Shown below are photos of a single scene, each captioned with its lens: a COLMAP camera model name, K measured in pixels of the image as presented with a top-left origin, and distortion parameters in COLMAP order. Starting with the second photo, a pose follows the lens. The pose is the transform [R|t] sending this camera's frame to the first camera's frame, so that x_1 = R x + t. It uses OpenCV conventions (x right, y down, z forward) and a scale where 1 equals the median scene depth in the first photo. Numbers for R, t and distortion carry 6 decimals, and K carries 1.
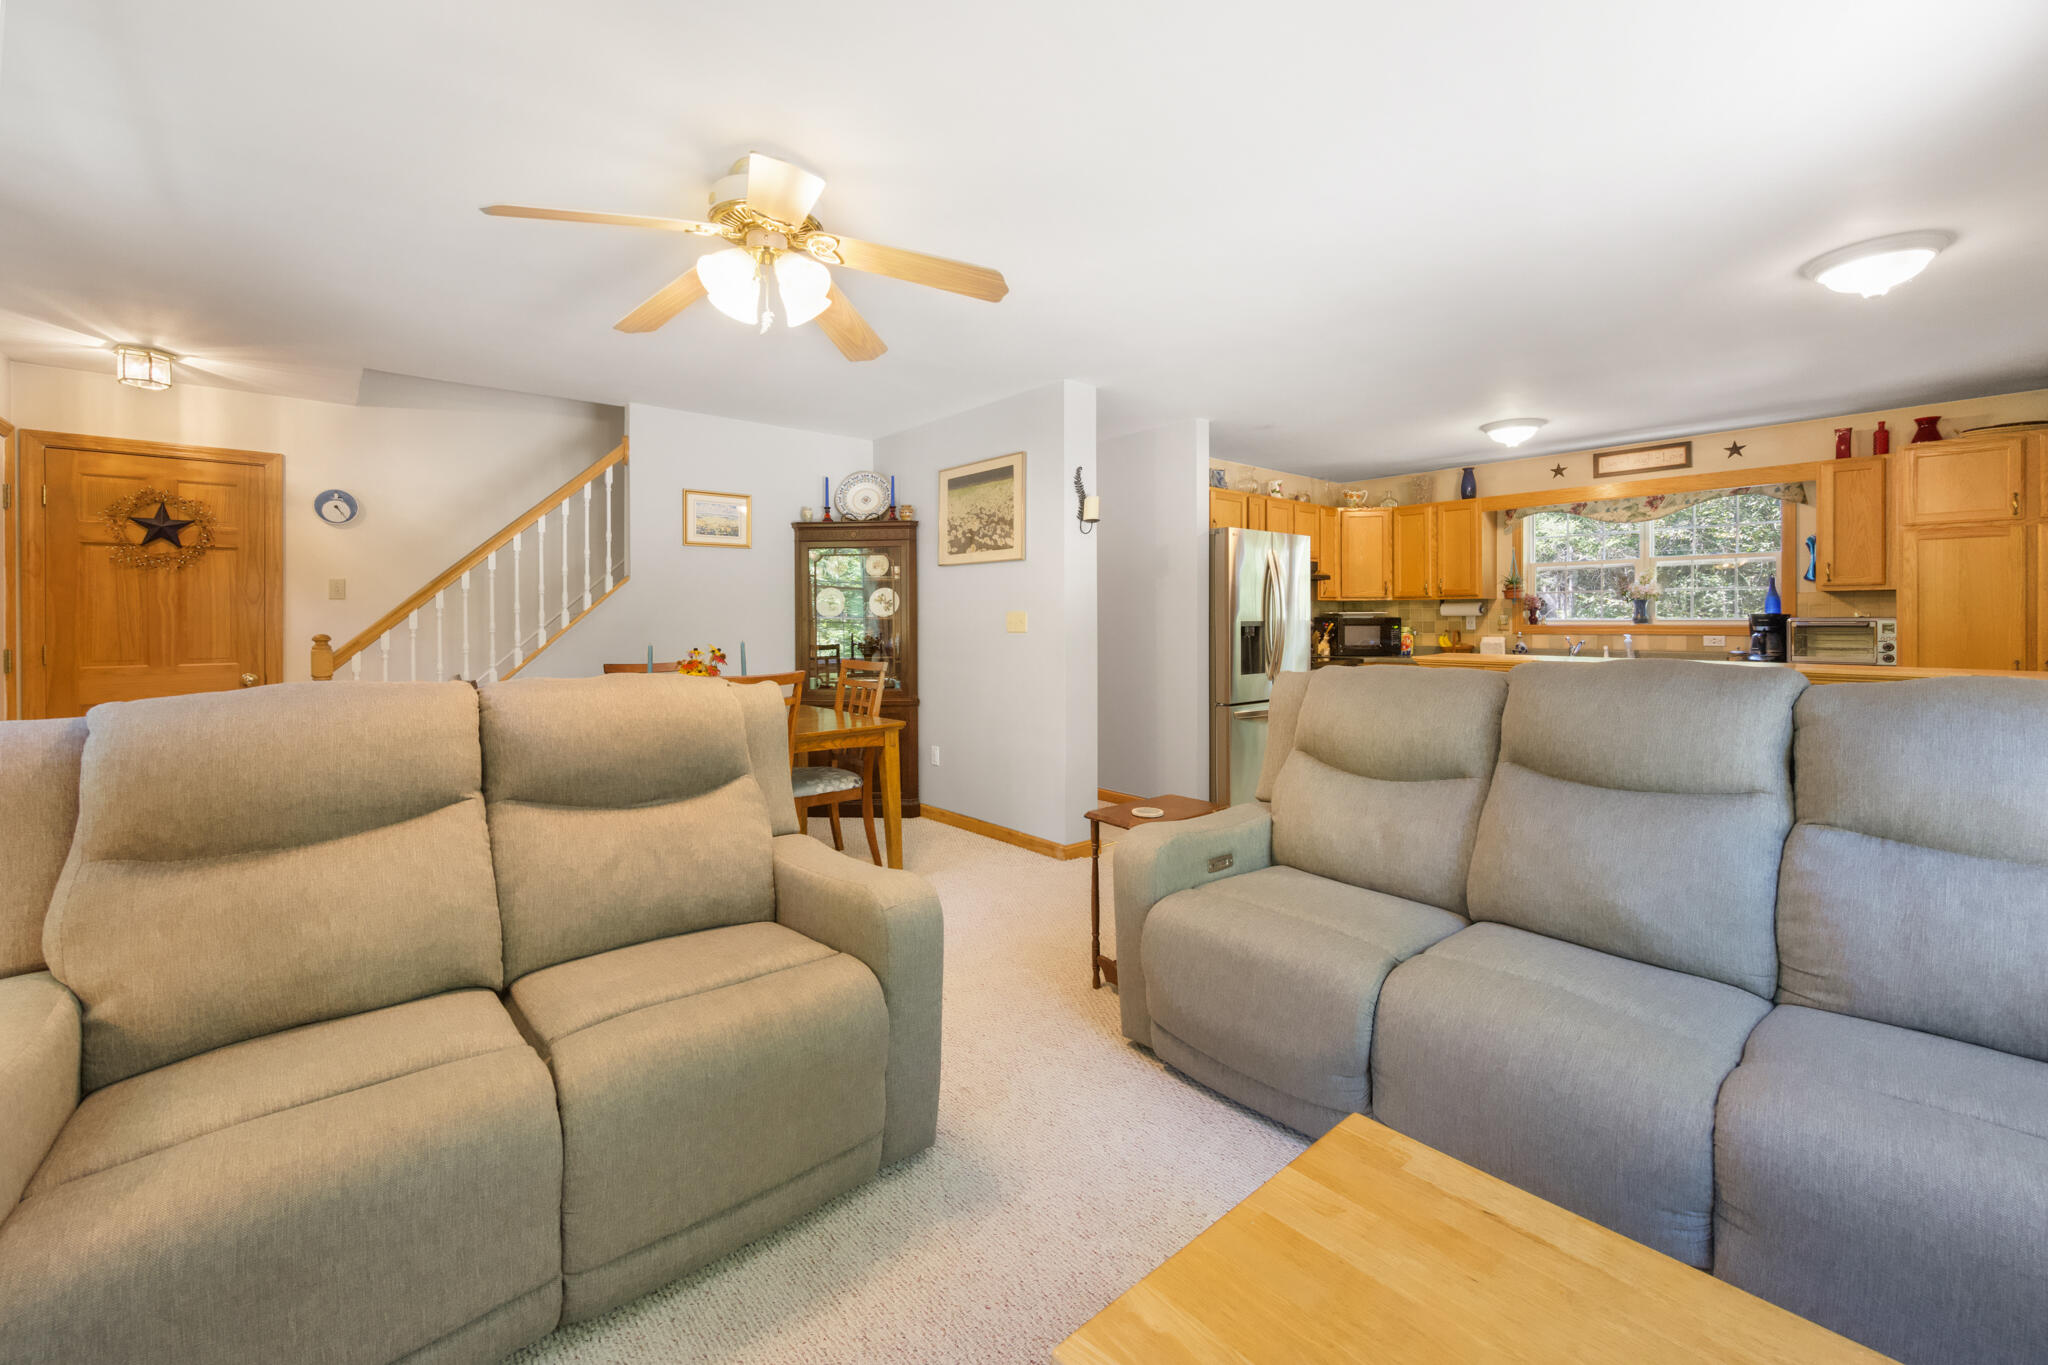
lens RADIAL K [[830.1, 0, 1022.0], [0, 830.1, 619.6], [0, 0, 1]] dist [0.001304, 0.000306]
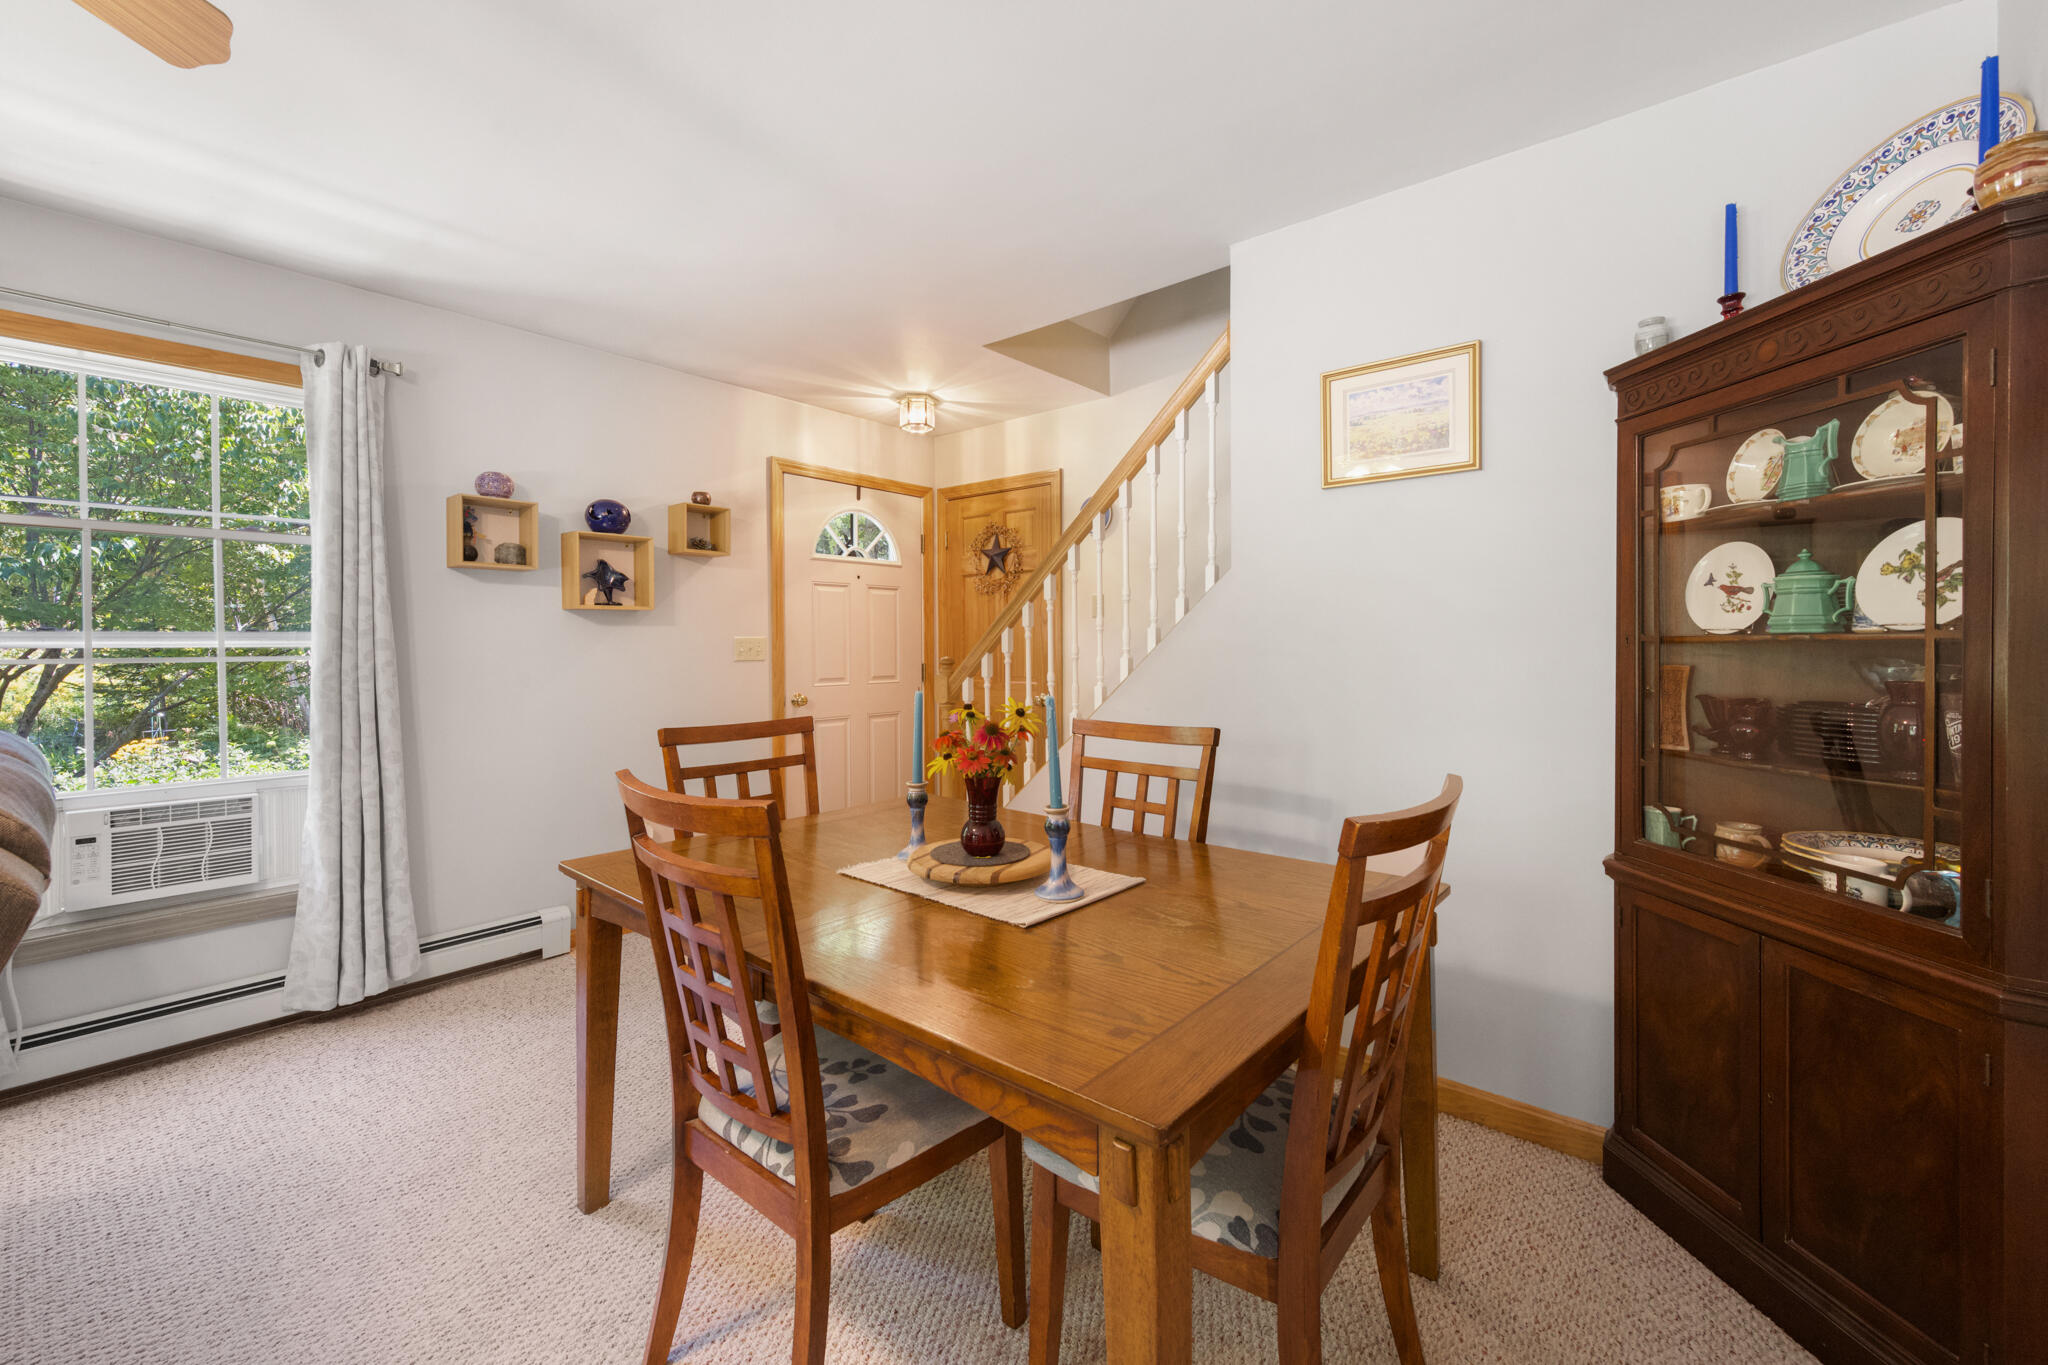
lens RADIAL K [[832.5, 0, 1022.8], [0, 832.5, 648.7], [0, 0, 1]] dist [-0.000332, -0.000112]
pose [[0.155342, 0.008904, -0.987821, 0.056862], [-0.000499, 0.999960, 0.008934, 0.000854], [0.987861, -0.000895, 0.155341, 0.820138]]
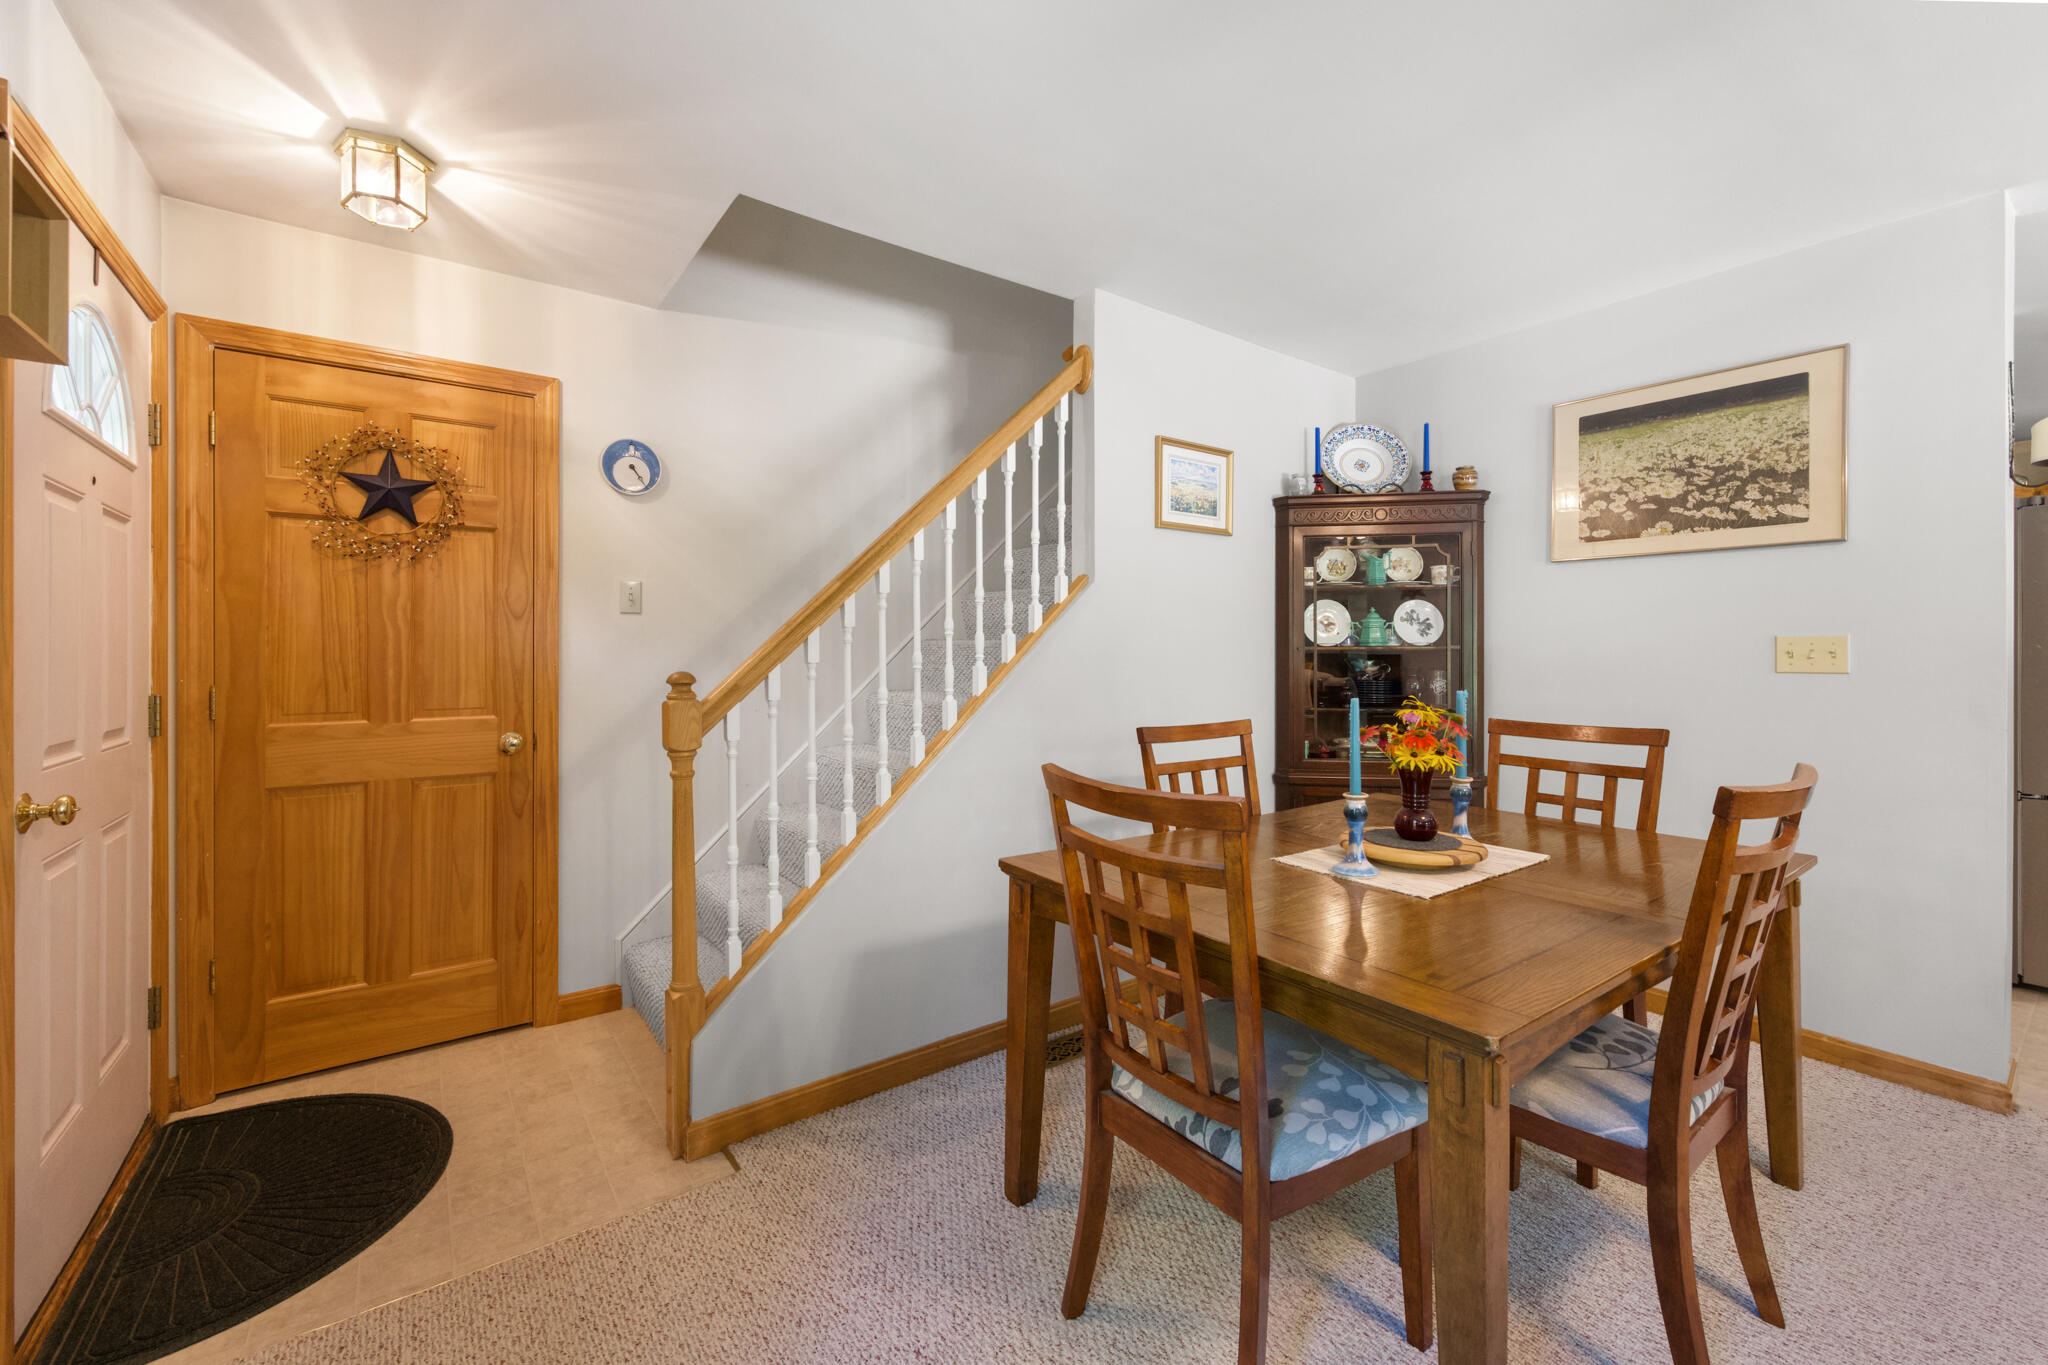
lens RADIAL K [[832.5, 0, 1022.8], [0, 832.5, 648.7], [0, 0, 1]] dist [-0.000332, -0.000112]
pose [[0.997028, 0.004083, -0.076926, -0.503440], [-0.004230, 0.999990, -0.001751, 0.002267], [0.076918, 0.002071, 0.997035, 0.413048]]
